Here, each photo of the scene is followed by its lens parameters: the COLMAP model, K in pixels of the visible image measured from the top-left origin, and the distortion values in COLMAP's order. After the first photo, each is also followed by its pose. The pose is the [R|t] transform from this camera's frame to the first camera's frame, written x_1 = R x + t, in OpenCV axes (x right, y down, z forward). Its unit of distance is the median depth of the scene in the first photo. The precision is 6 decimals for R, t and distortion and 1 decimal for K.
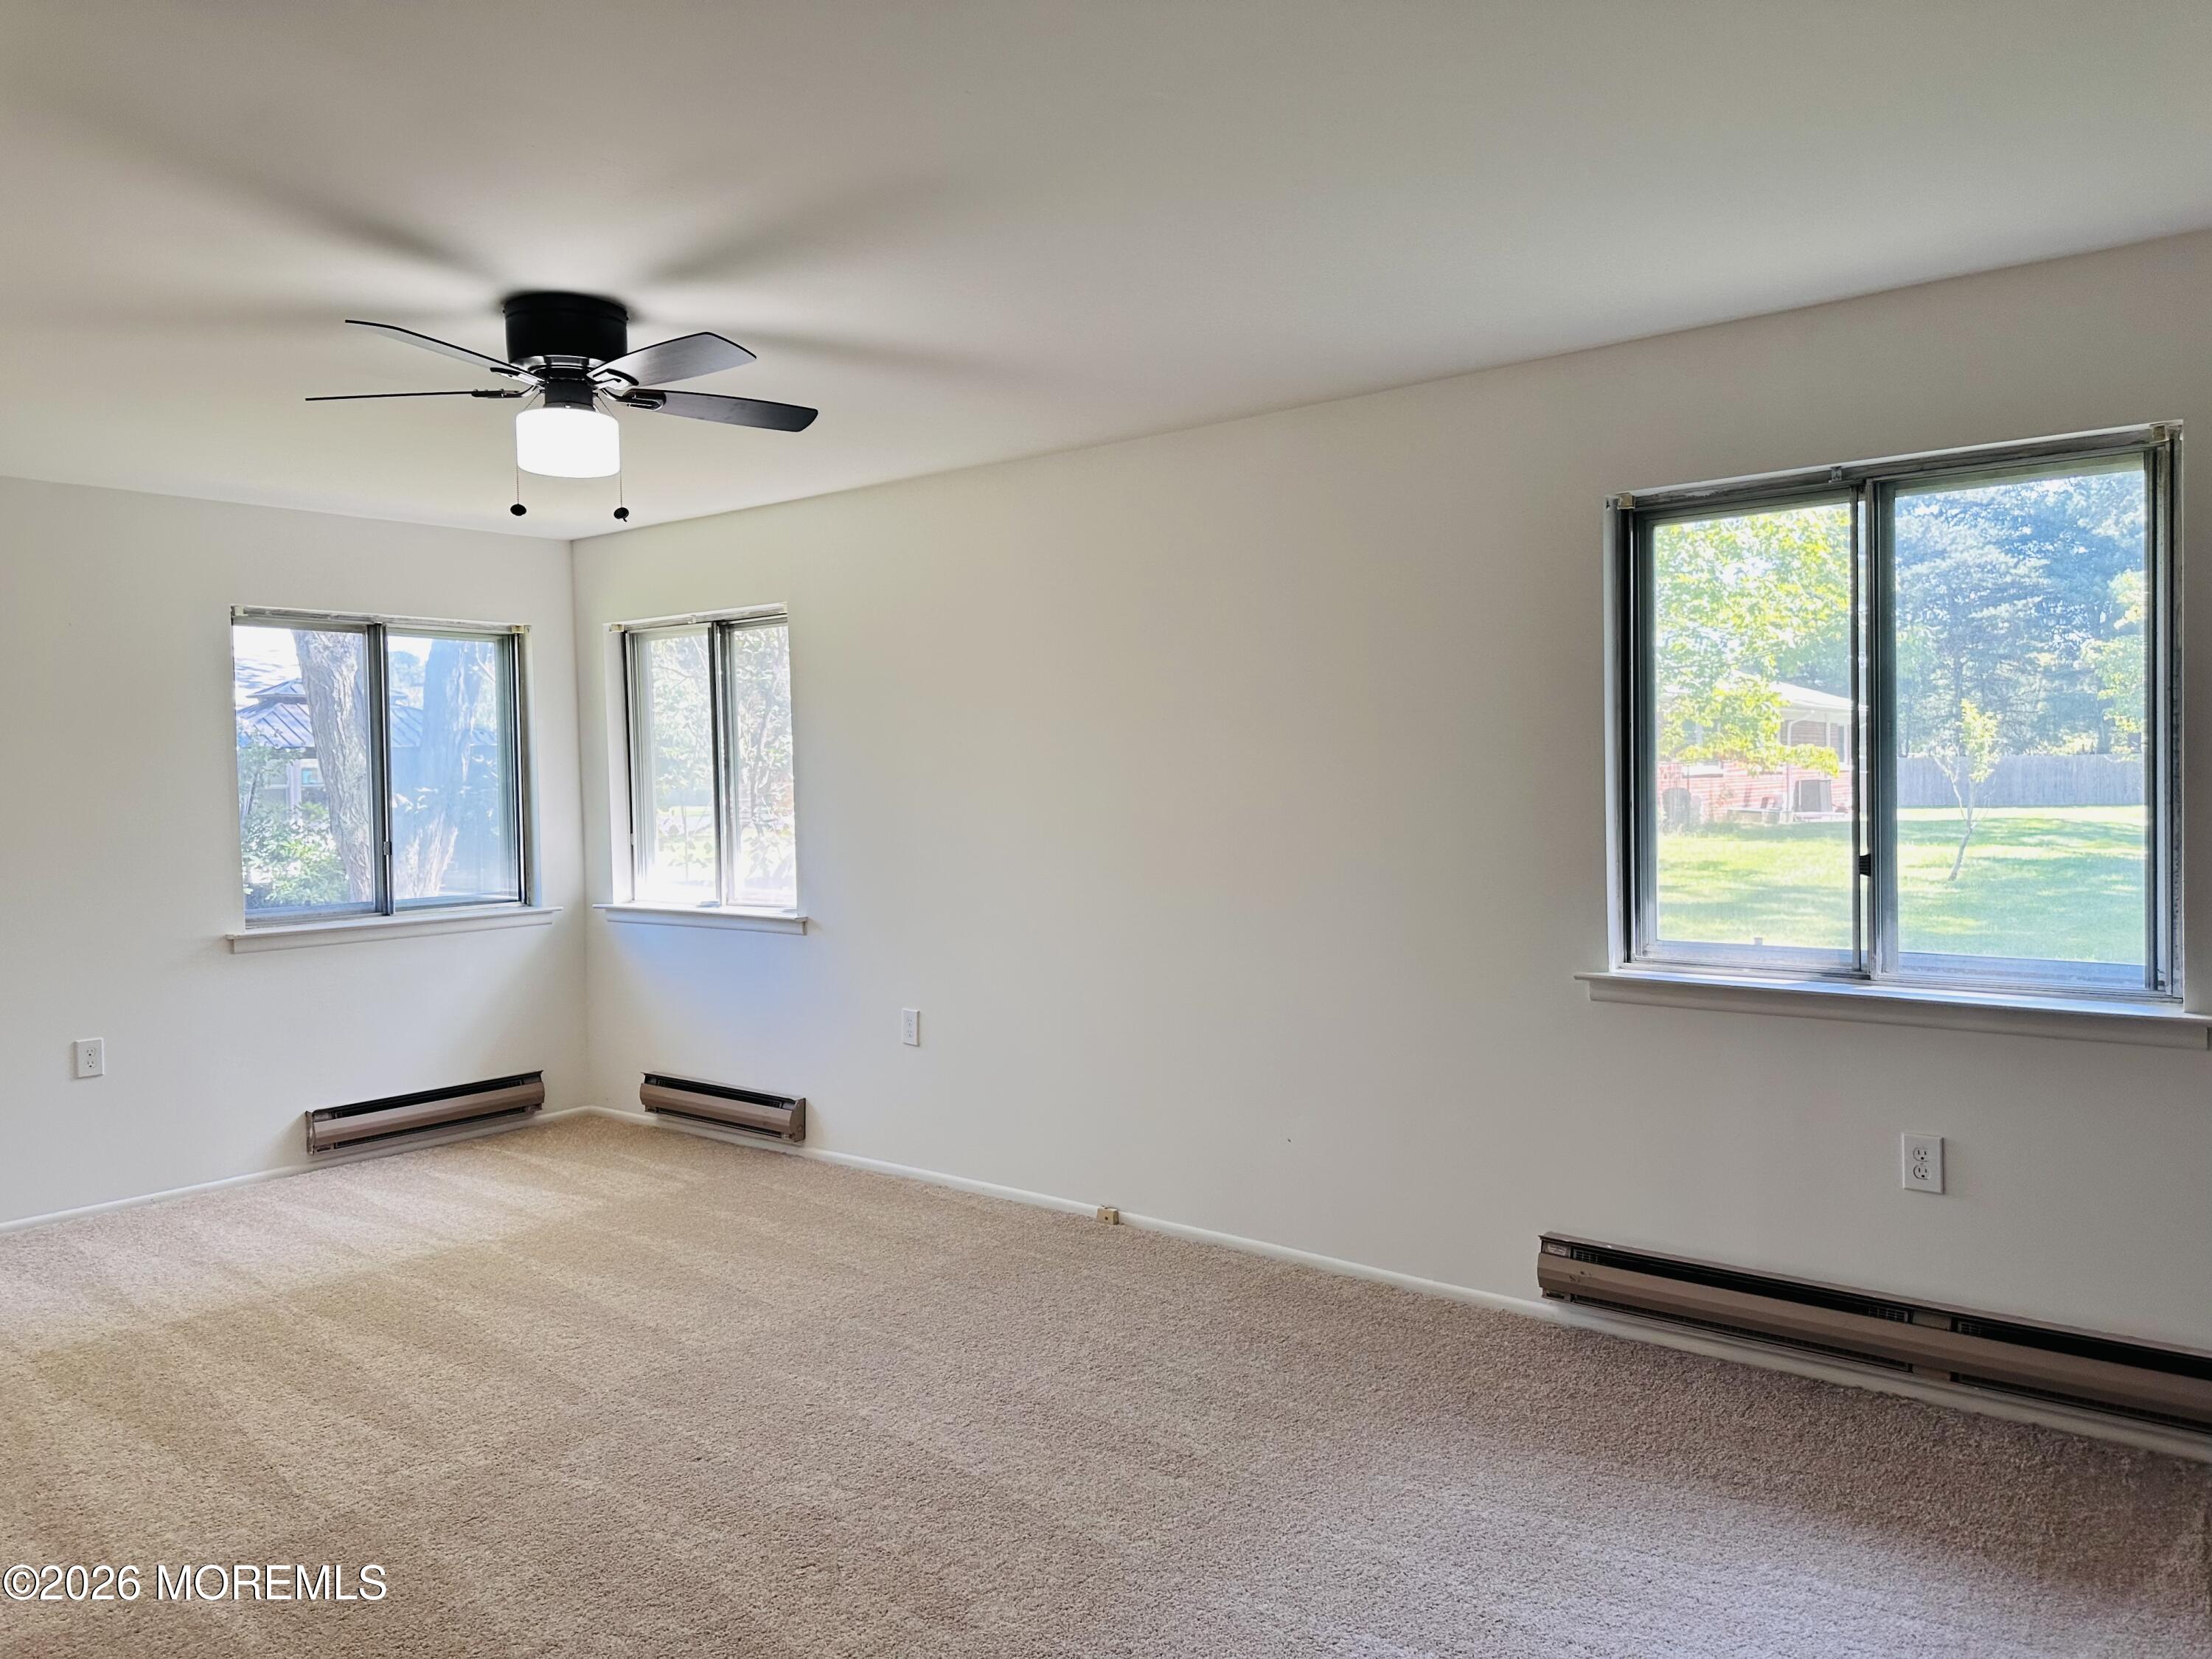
lens RADIAL K [[1610.4, 0, 1106.0], [0, 1610.4, 817.9], [0, 0, 1]] dist [0.052496, -0.063556]
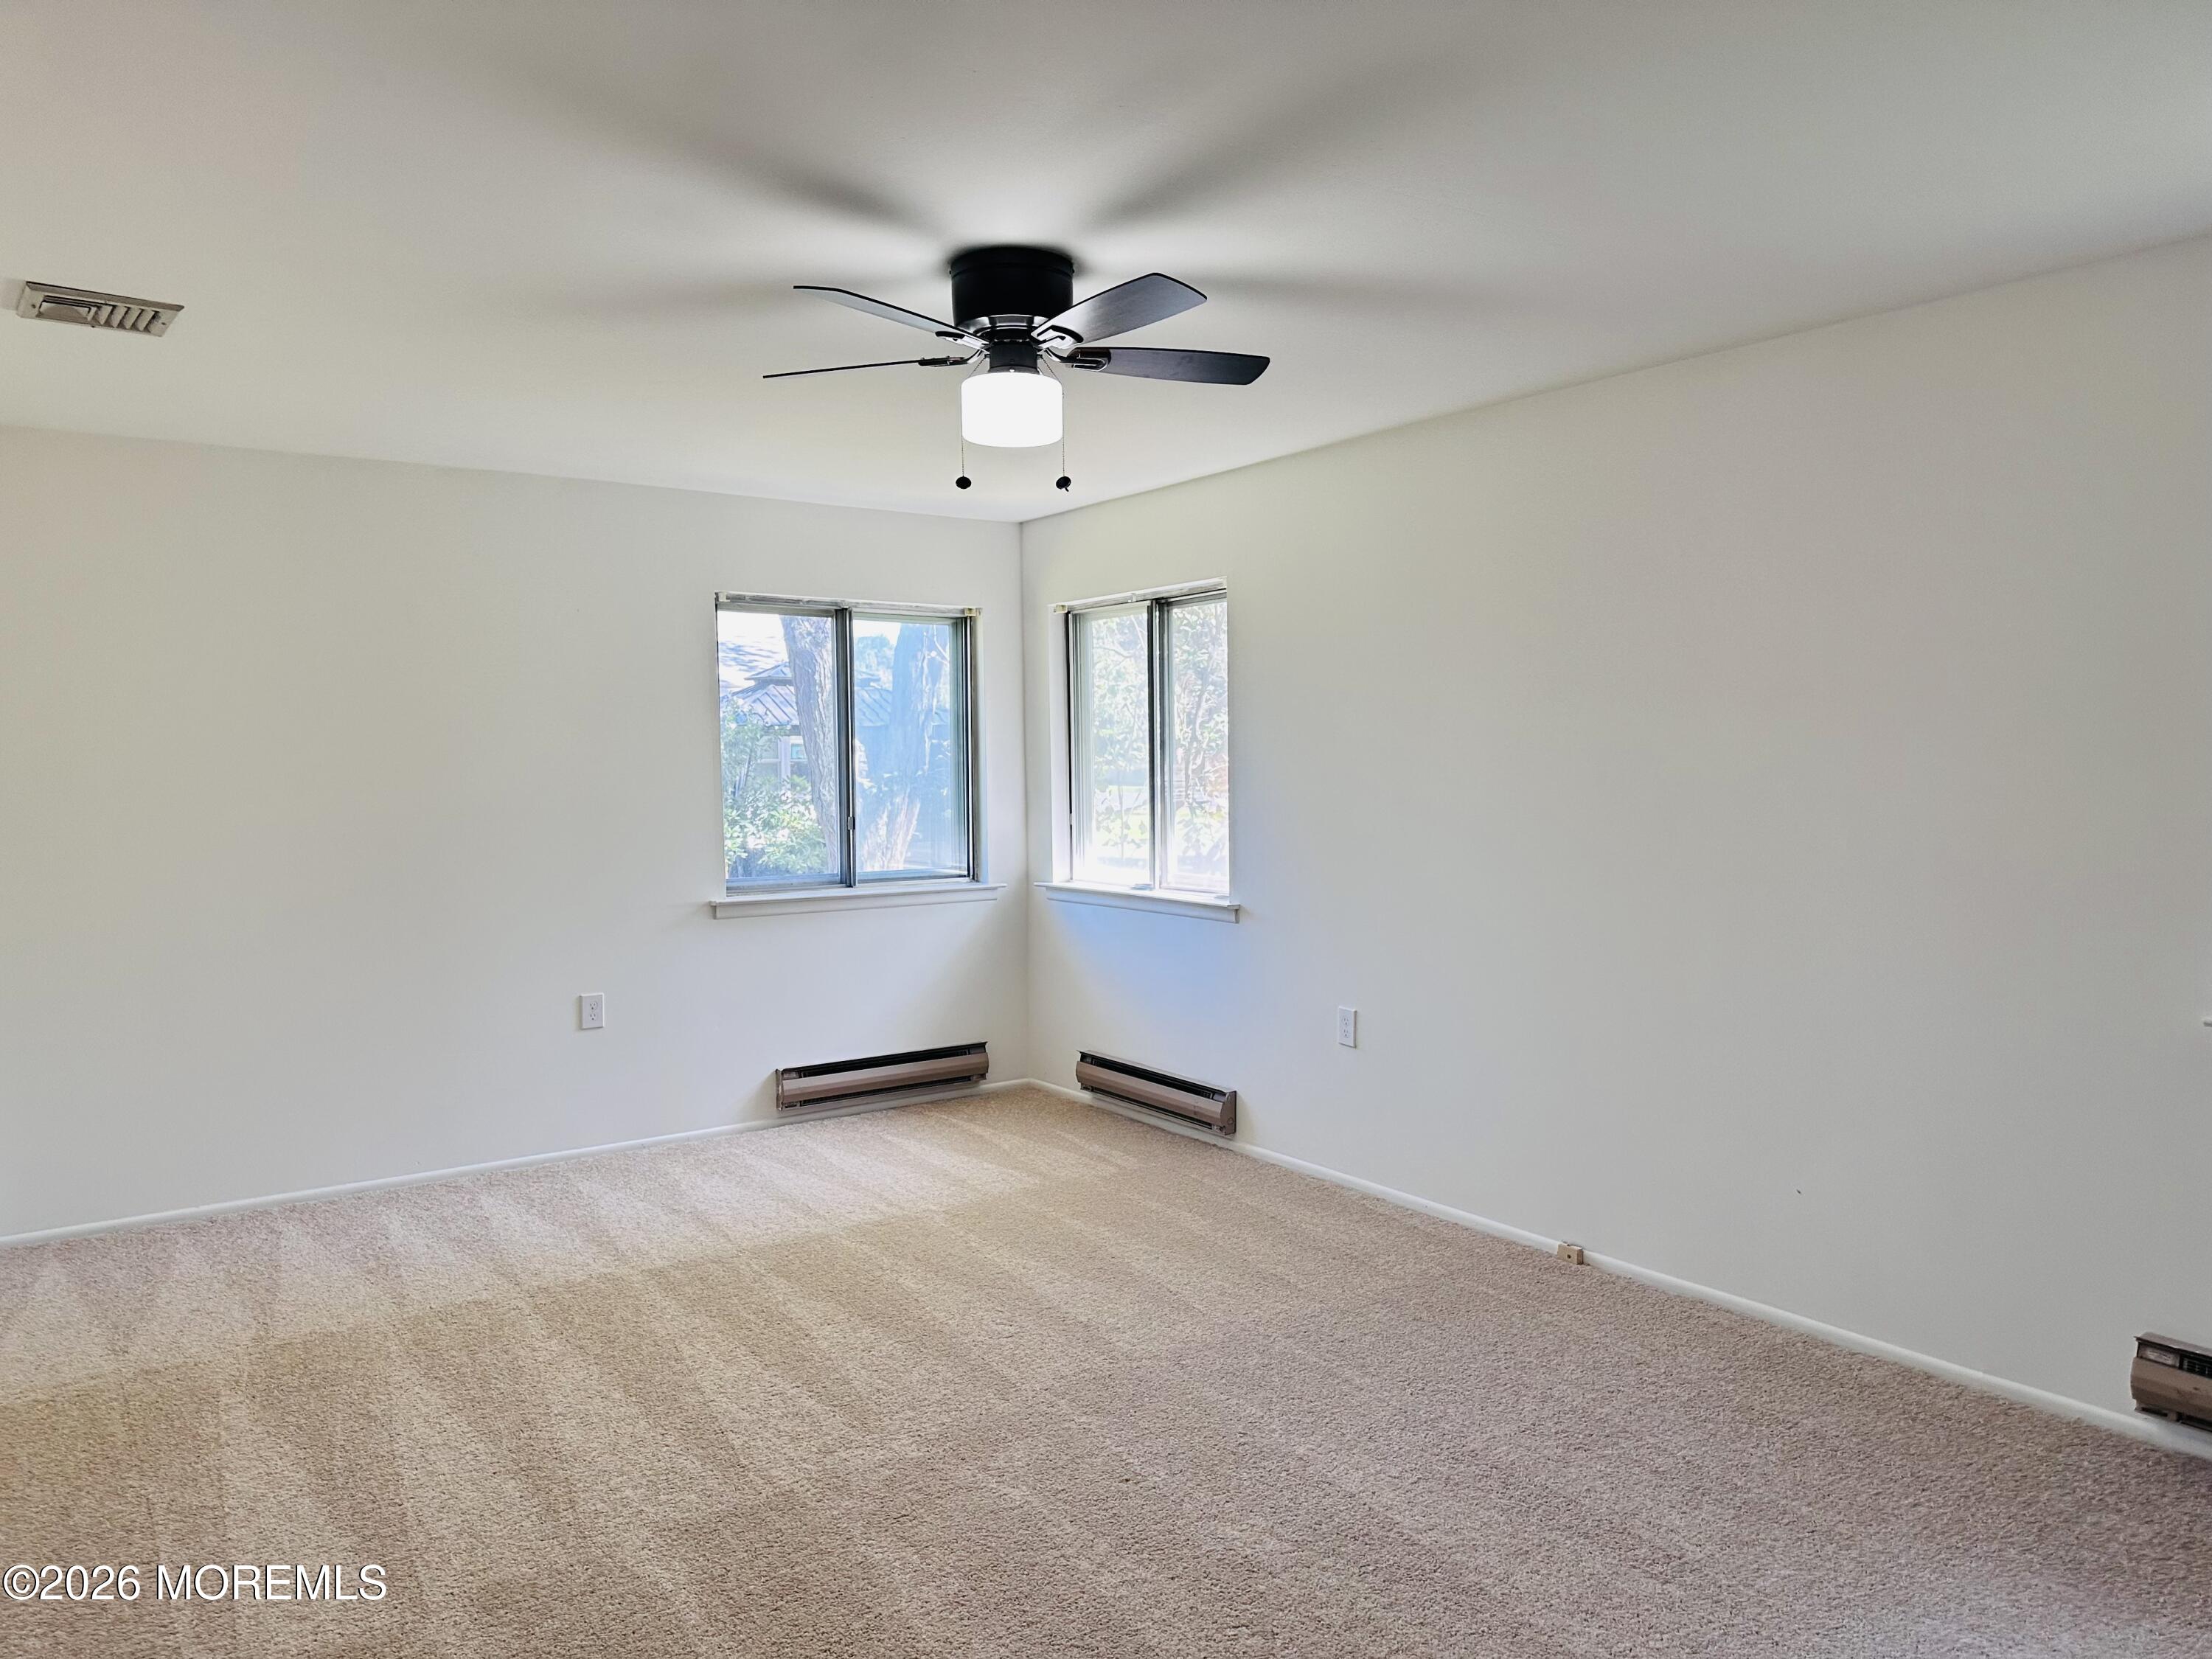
lens RADIAL K [[1569.5, 0, 1102.4], [0, 1569.5, 835.3], [0, 0, 1]] dist [0.071459, -0.083701]
pose [[0.963745, 0.023237, -0.265813, -0.020168], [-0.016593, 0.999492, 0.027216, -0.004780], [0.266310, -0.021819, 0.963640, 0.083444]]
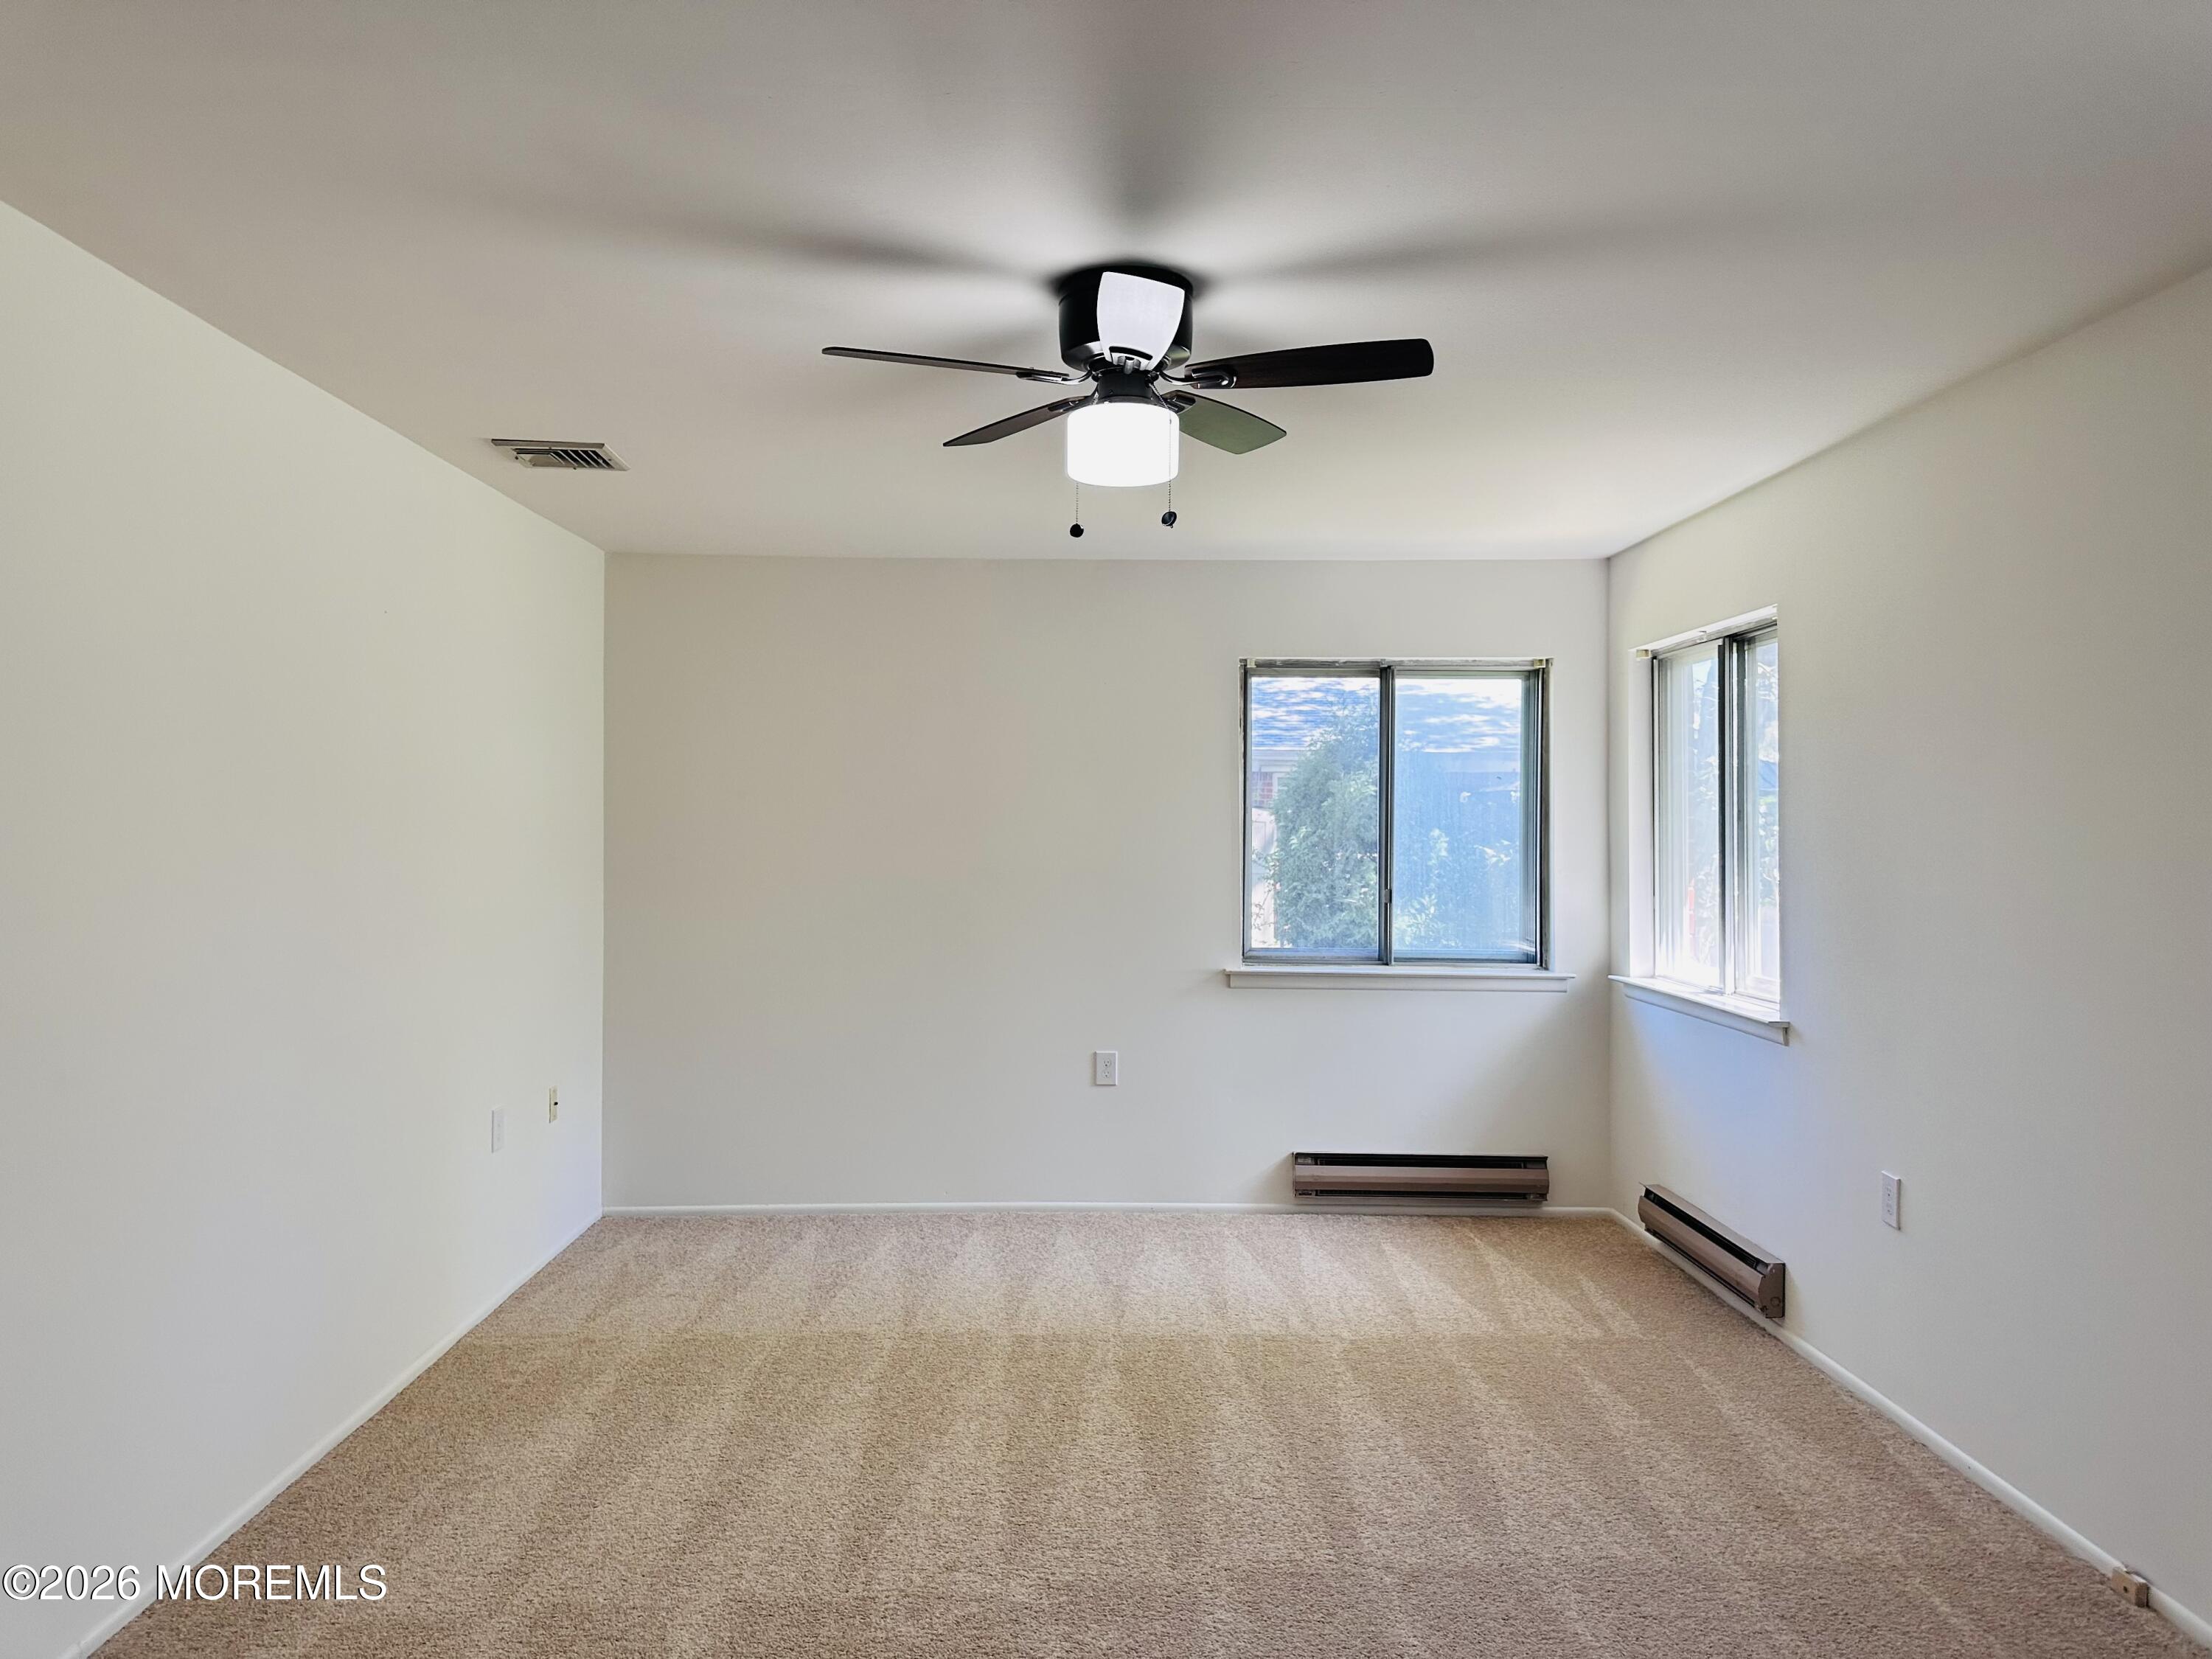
lens RADIAL K [[1581.2, 0, 1100.6], [0, 1581.2, 812.4], [0, 0, 1]] dist [0.166160, -0.206355]
pose [[0.640002, 0.016908, -0.768187, 0.234627], [-0.039867, 0.999142, -0.011224, -0.018016], [0.767338, 0.037808, 0.640127, 0.331241]]
